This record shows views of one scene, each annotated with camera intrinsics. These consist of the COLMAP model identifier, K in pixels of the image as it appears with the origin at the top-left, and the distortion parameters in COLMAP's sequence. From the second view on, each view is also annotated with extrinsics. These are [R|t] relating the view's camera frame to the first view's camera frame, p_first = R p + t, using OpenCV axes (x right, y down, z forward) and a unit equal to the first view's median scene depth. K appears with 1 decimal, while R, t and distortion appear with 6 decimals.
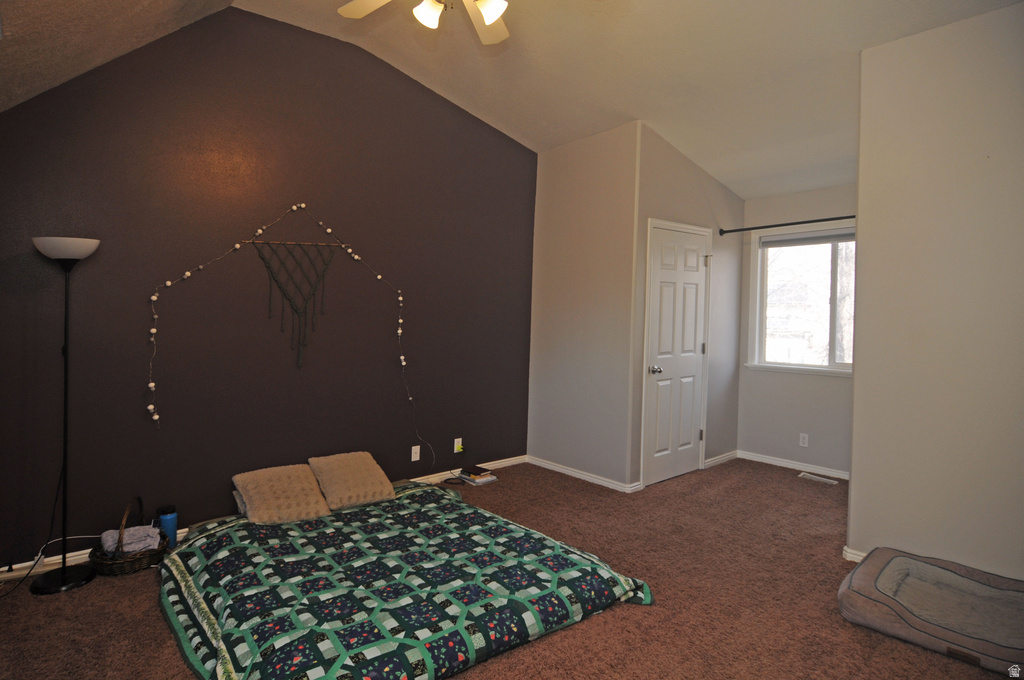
lens RADIAL K [[565.3, 0, 455.4], [0, 565.3, 304.2], [0, 0, 1]] dist [0.001039, -0.014517]
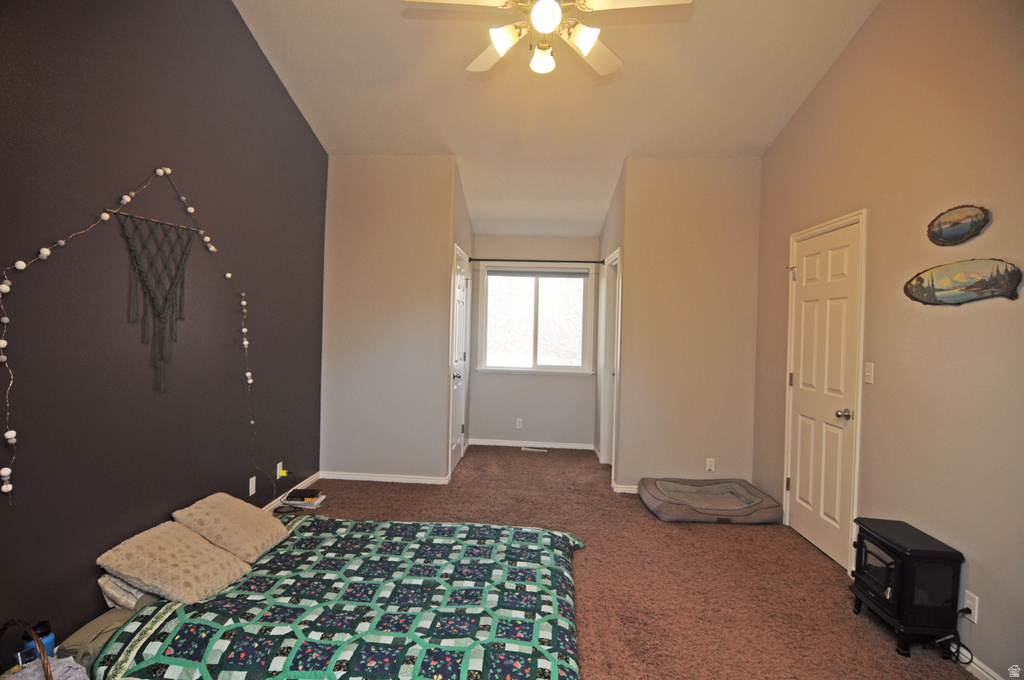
lens RADIAL K [[568.3, 0, 523.1], [0, 568.3, 334.3], [0, 0, 1]] dist [-0.006353, -0.003046]
pose [[0.645897, 0.012250, 0.763326, -0.653696], [-0.042790, 0.998880, 0.020178, 0.002035], [-0.762224, -0.045695, 0.645698, 0.211363]]
